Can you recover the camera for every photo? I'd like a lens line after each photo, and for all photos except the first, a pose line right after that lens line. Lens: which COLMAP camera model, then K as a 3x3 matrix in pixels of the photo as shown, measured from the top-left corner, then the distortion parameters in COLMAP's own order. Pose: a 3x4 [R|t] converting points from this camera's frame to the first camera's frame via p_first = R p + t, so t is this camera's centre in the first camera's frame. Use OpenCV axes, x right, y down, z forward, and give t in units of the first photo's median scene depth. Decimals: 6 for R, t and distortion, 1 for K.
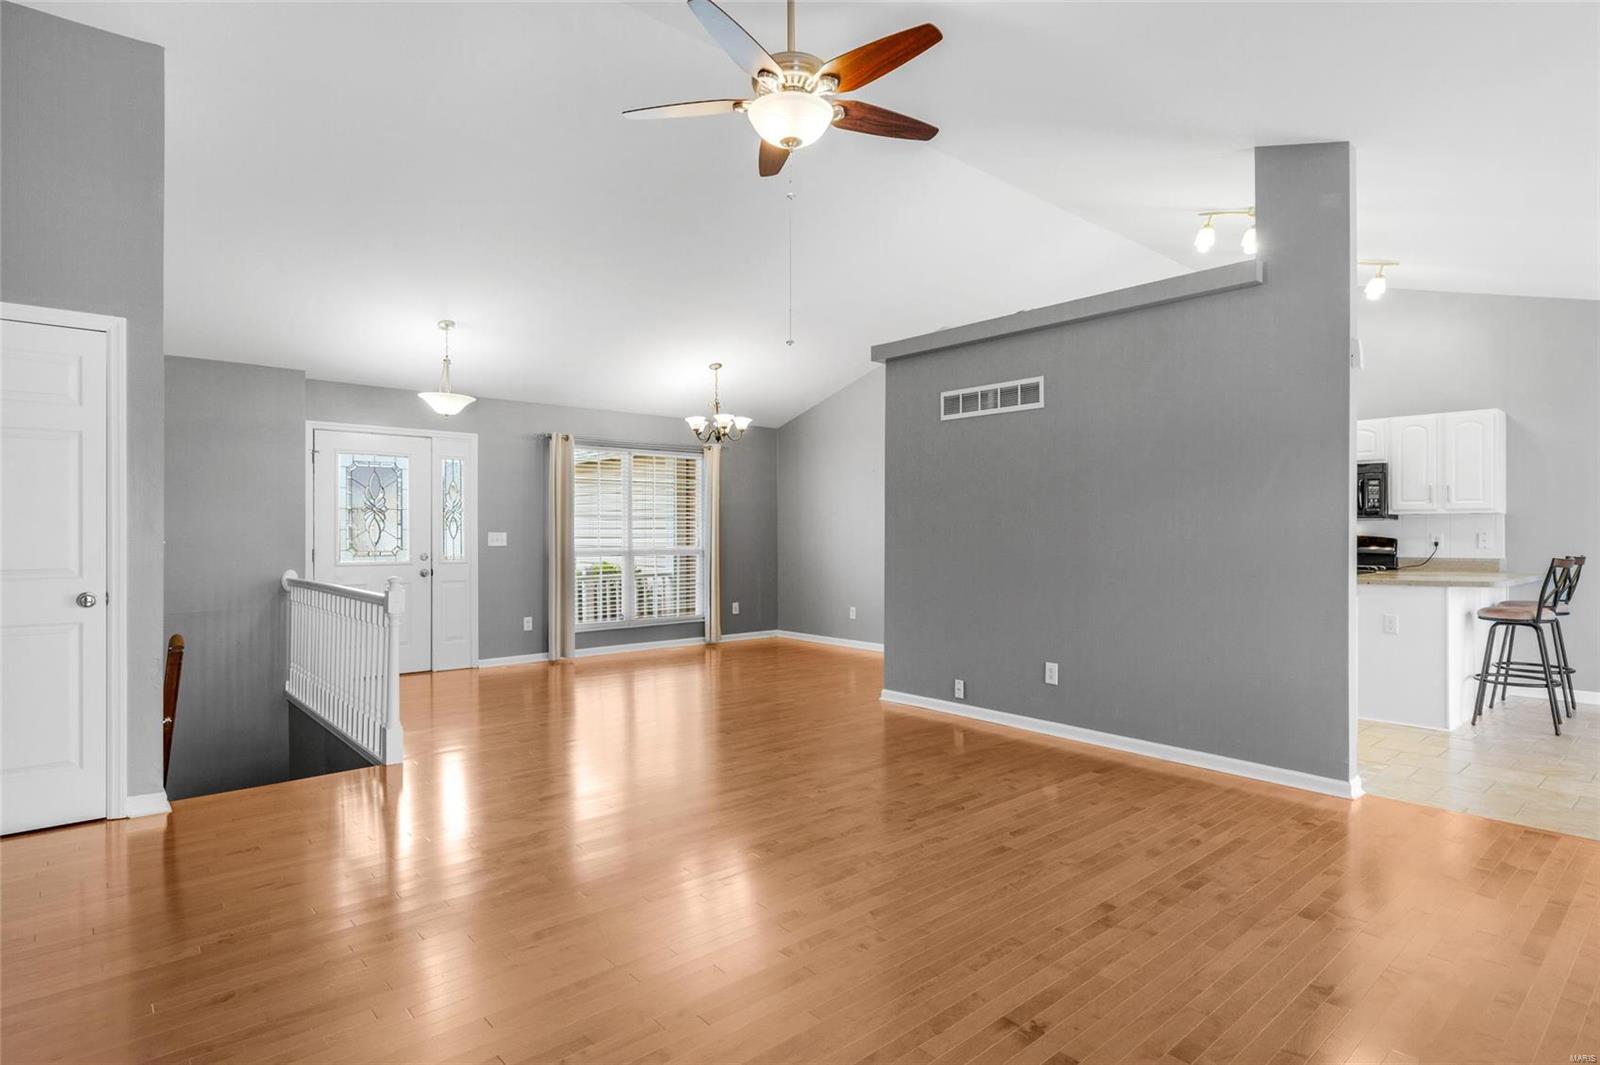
lens RADIAL K [[873.2, 0, 800.0], [0, 873.2, 532.5], [0, 0, 1]] dist [0.000951, -0.000051]
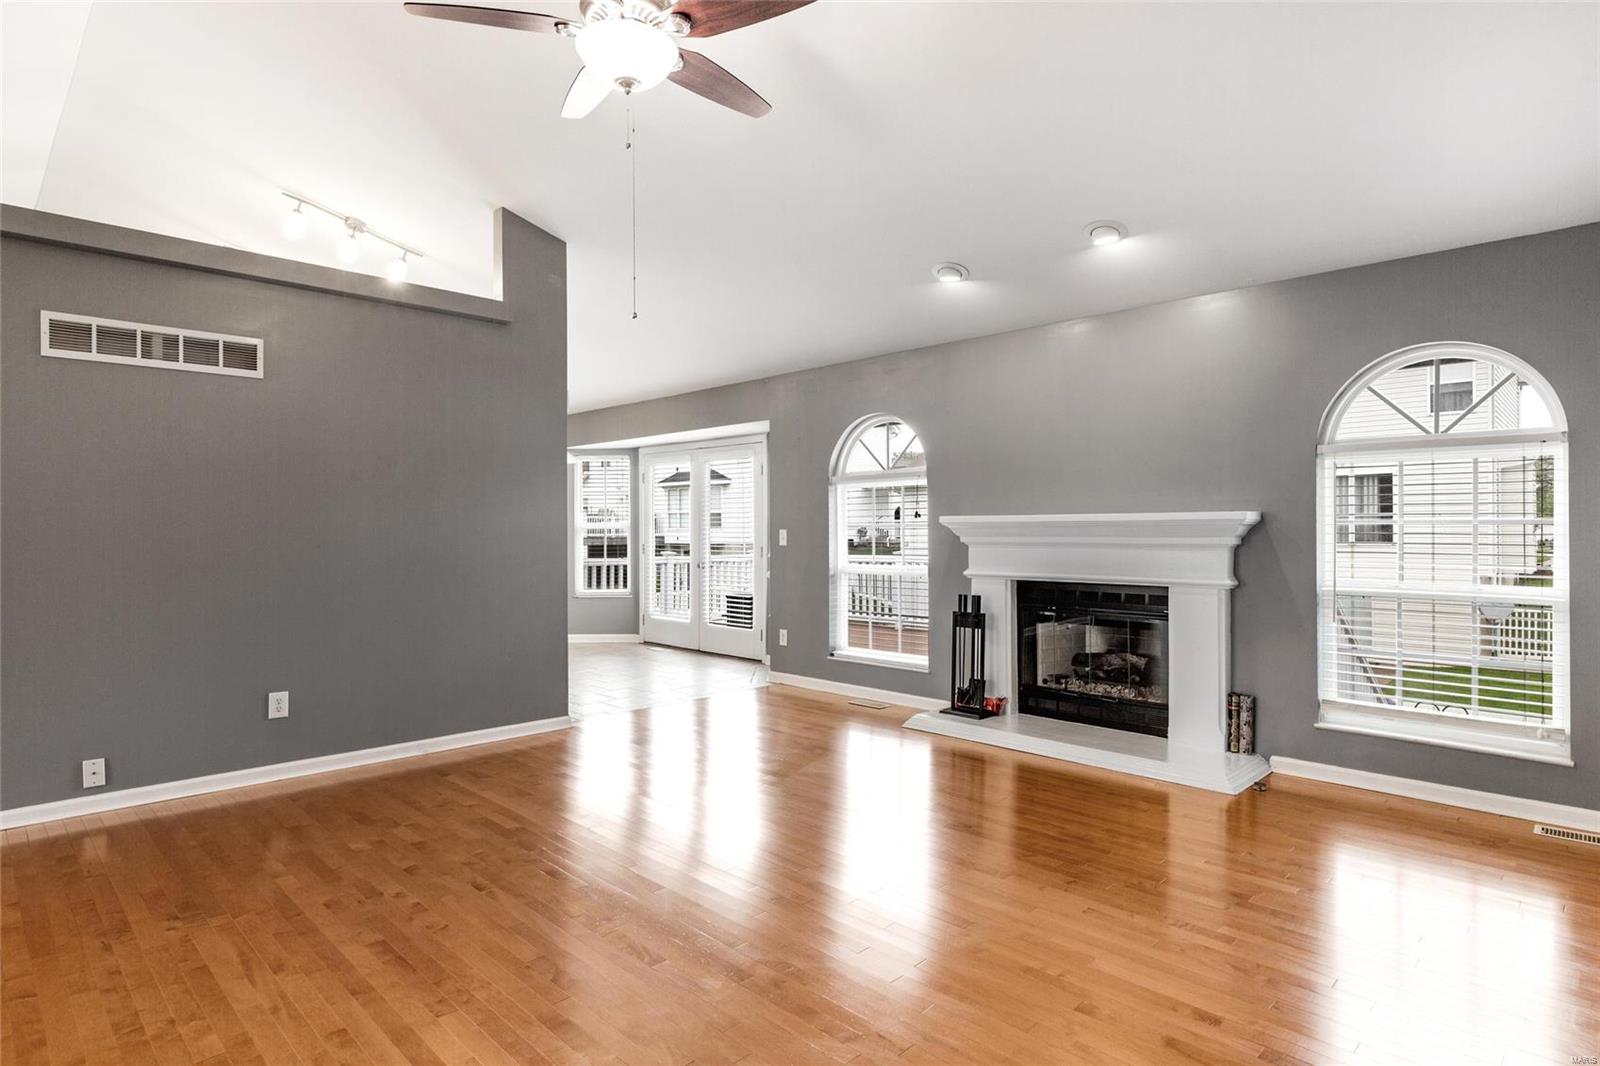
lens RADIAL K [[856.9, 0, 814.2], [0, 856.9, 530.3], [0, 0, 1]] dist [0.005289, 0.001133]
pose [[-0.087389, -0.002586, 0.996171, -0.560862], [0.003216, 0.999991, 0.002878, -0.003687], [-0.996169, 0.003455, -0.087380, 0.567906]]
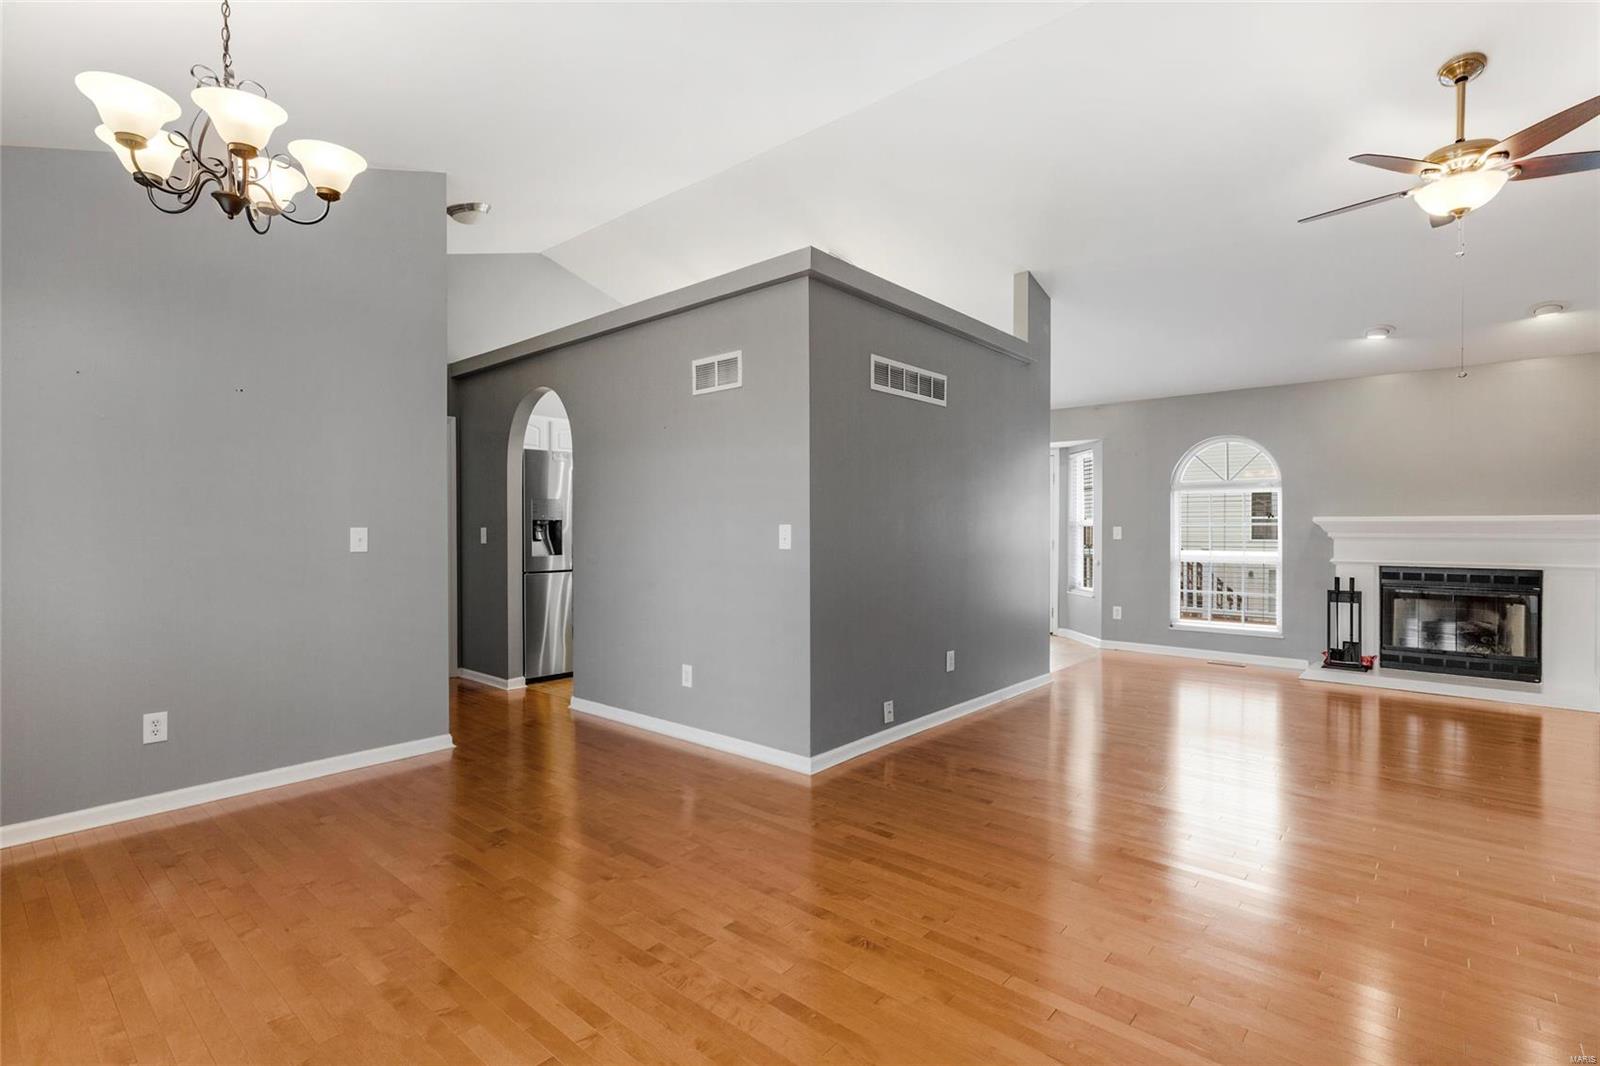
lens RADIAL K [[745.7, 0, 803.3], [0, 745.7, 530.1], [0, 0, 1]] dist [-0.002380, -0.000487]
pose [[-0.152136, -0.005572, 0.988344, -0.574181], [-0.001213, 0.999984, 0.005451, -0.001683], [-0.988359, -0.000369, -0.152140, 1.312332]]
